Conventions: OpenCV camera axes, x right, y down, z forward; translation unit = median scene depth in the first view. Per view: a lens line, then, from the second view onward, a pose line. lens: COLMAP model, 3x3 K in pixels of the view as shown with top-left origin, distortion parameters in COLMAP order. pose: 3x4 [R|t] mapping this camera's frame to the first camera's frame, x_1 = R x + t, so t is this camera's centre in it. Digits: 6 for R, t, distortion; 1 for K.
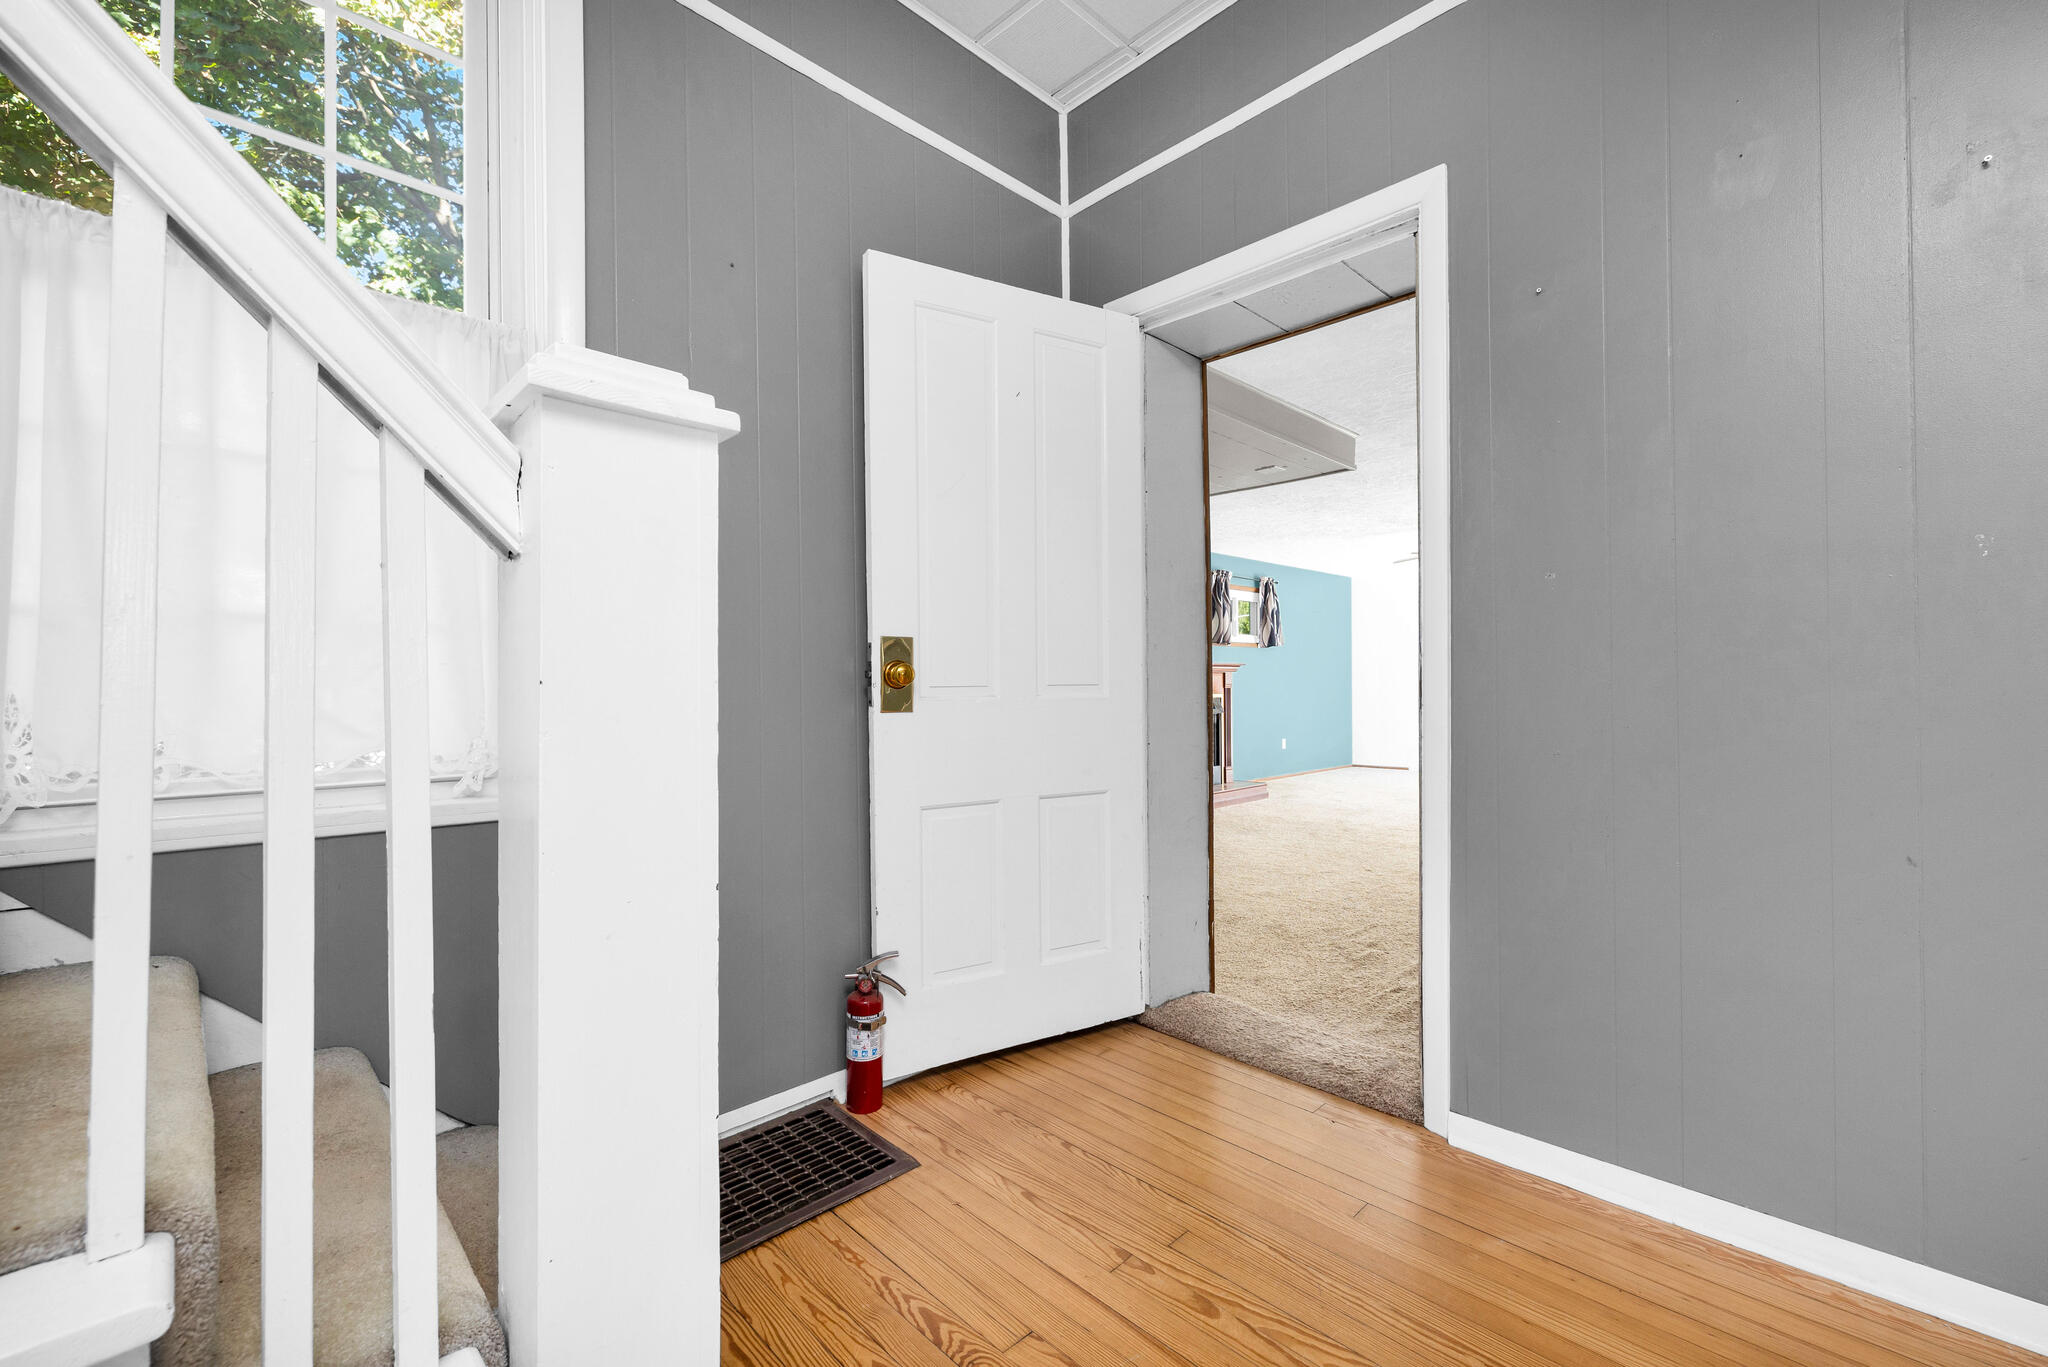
lens RADIAL K [[862.3, 0, 1027.8], [0, 862.3, 683.2], [0, 0, 1]] dist [-0.001514, 0.000386]
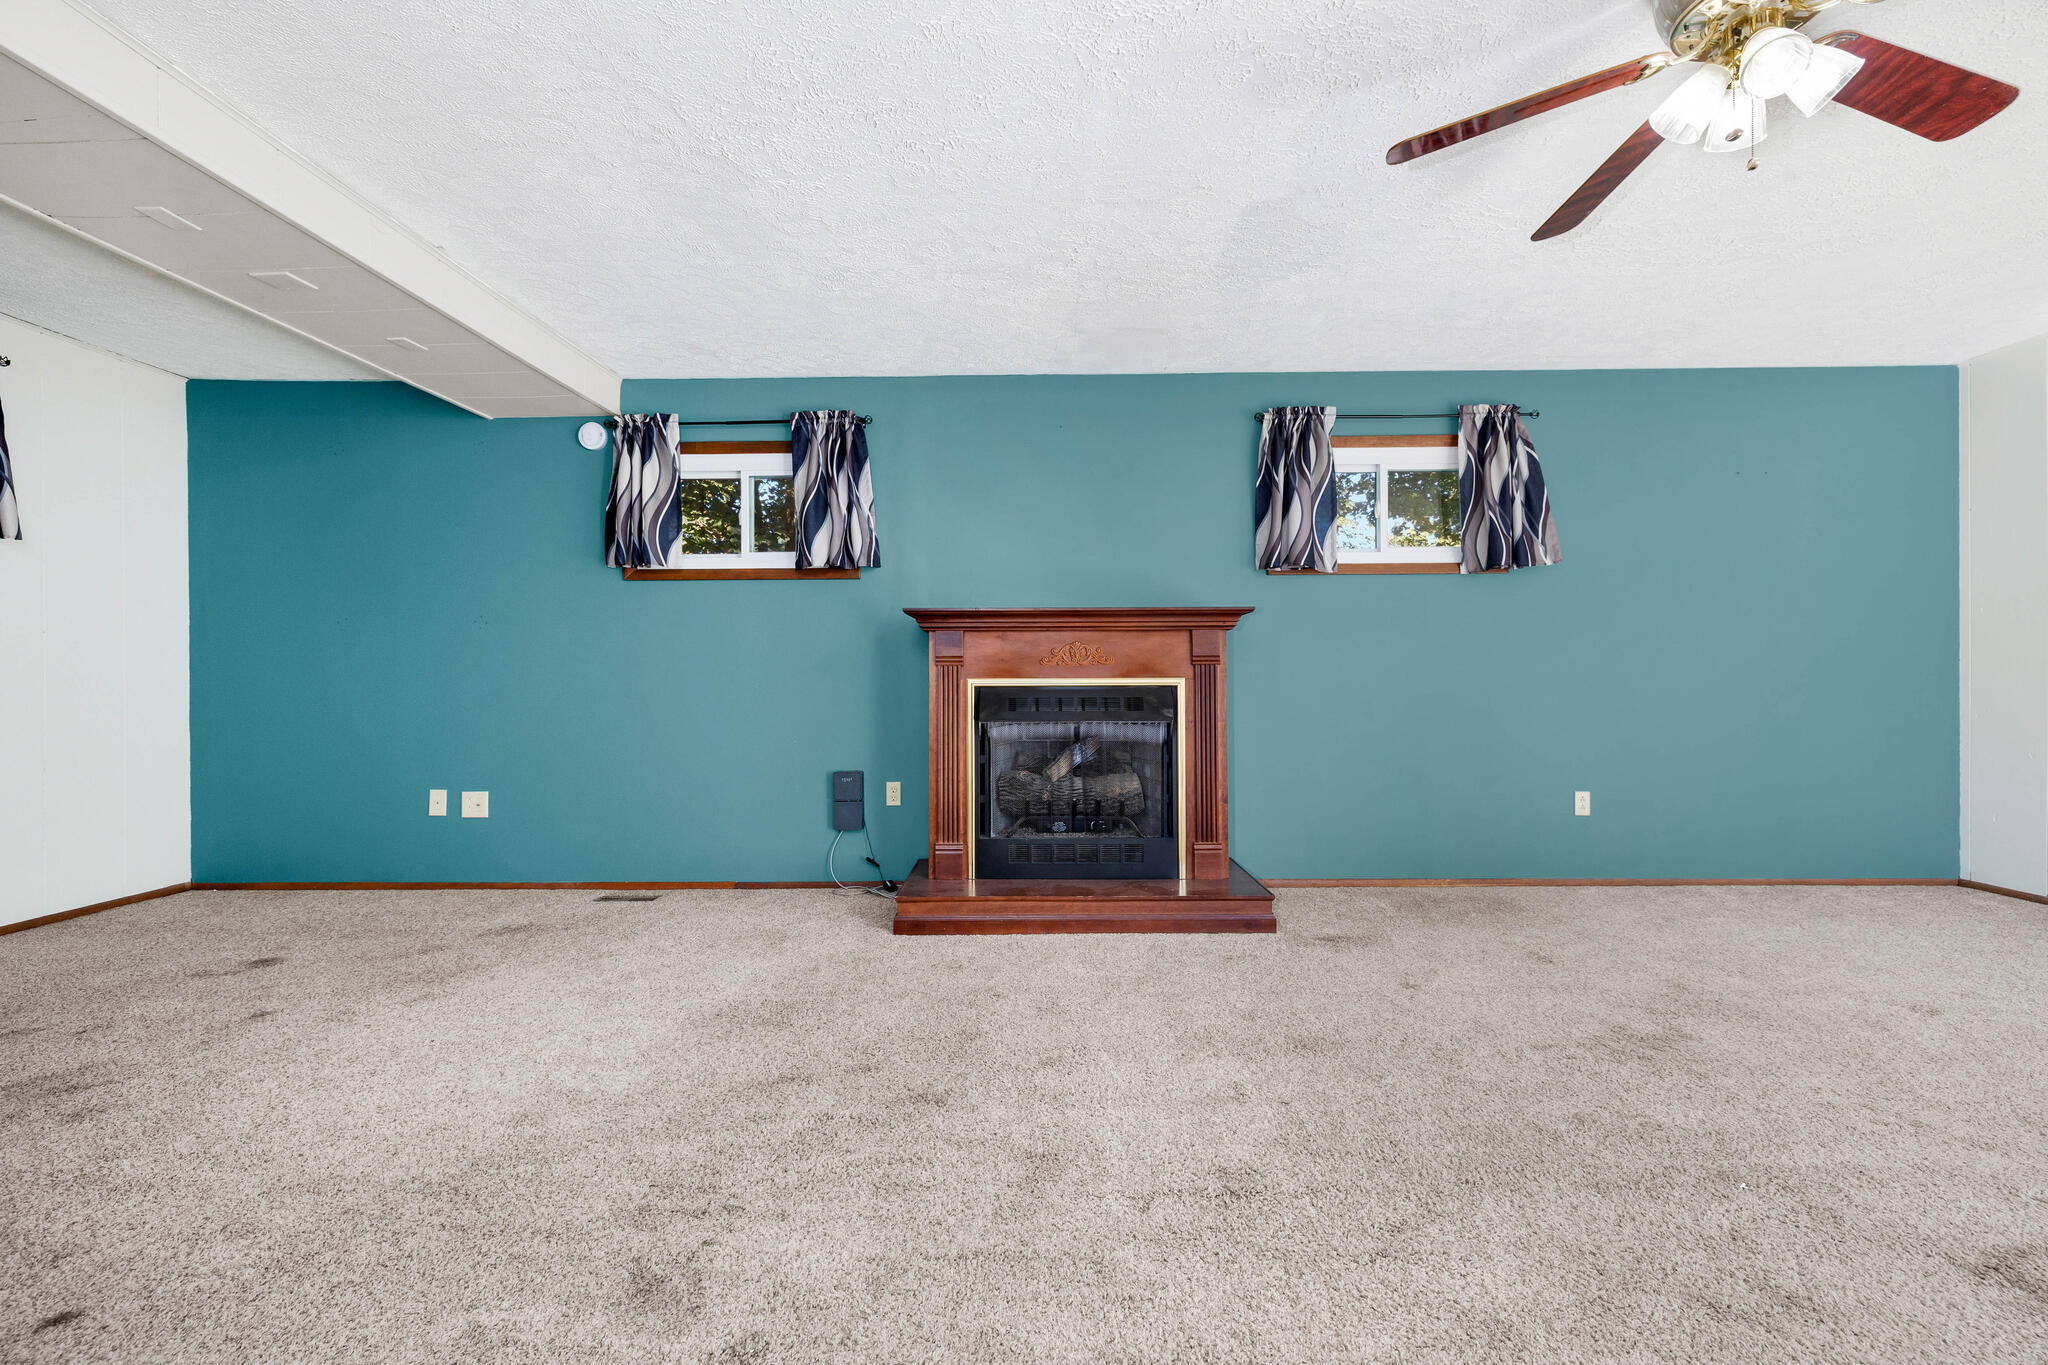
lens RADIAL K [[851.9, 0, 1029.3], [0, 851.9, 693.8], [0, 0, 1]] dist [0.000883, -0.000060]
pose [[0.700627, 0.009899, -0.713459, 0.493158], [-0.000181, 0.999906, 0.013695, 0.014994], [0.713527, -0.009466, 0.700563, 0.646848]]
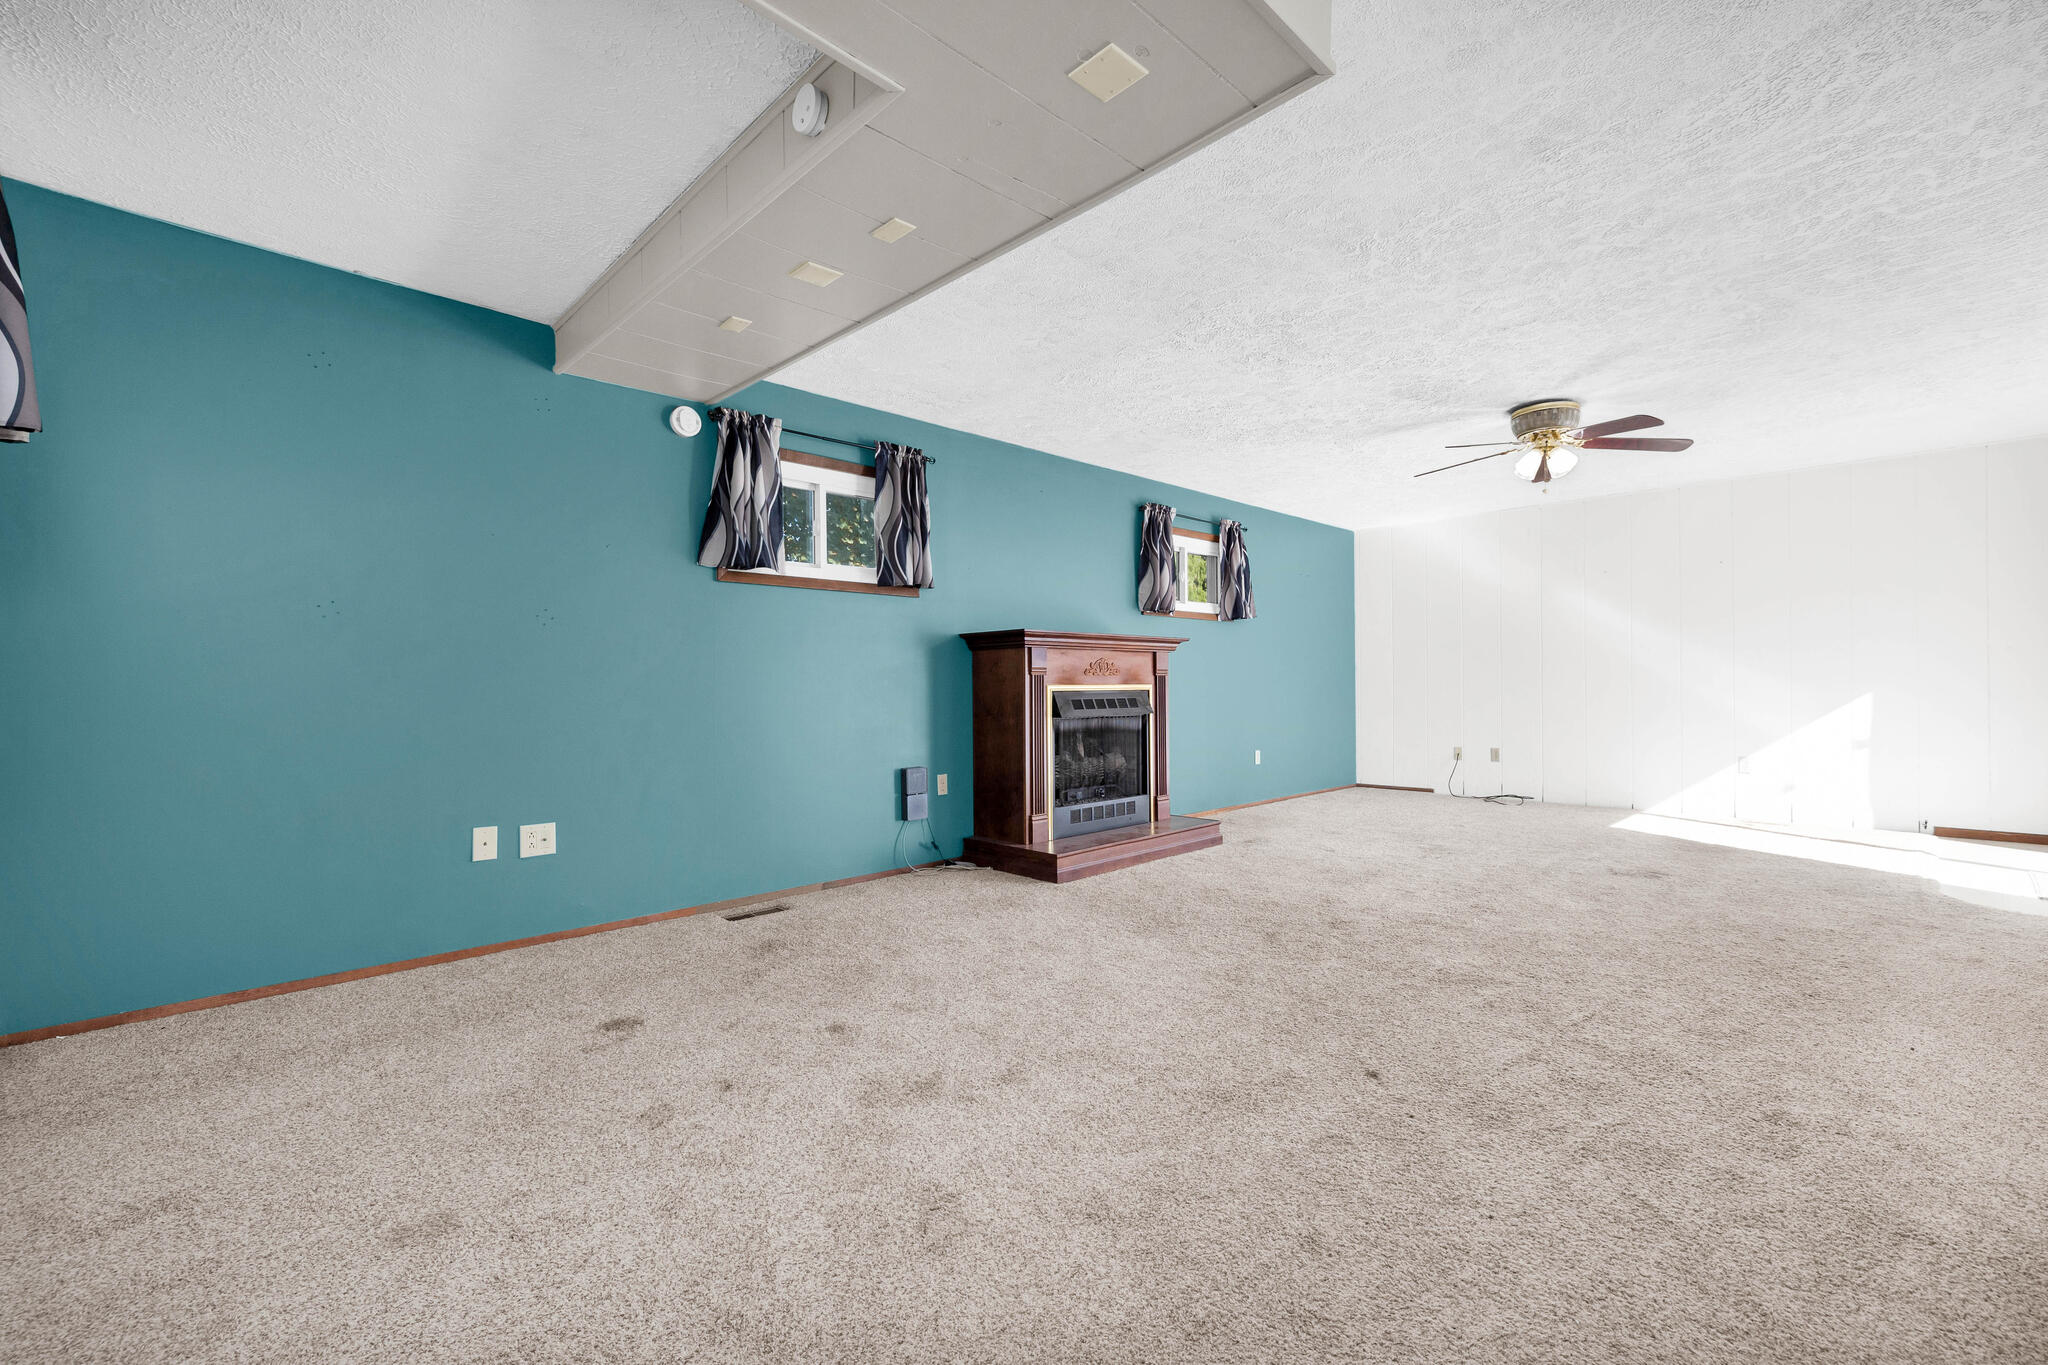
lens RADIAL K [[866.7, 0, 1024.0], [0, 866.7, 682.5], [0, 0, 1]] dist [-0.001648, -0.000313]
pose [[0.999925, -0.001577, -0.012161, 0.139236], [0.001520, 0.999988, -0.004724, 0.014078], [0.012168, 0.004705, 0.999915, 0.348151]]
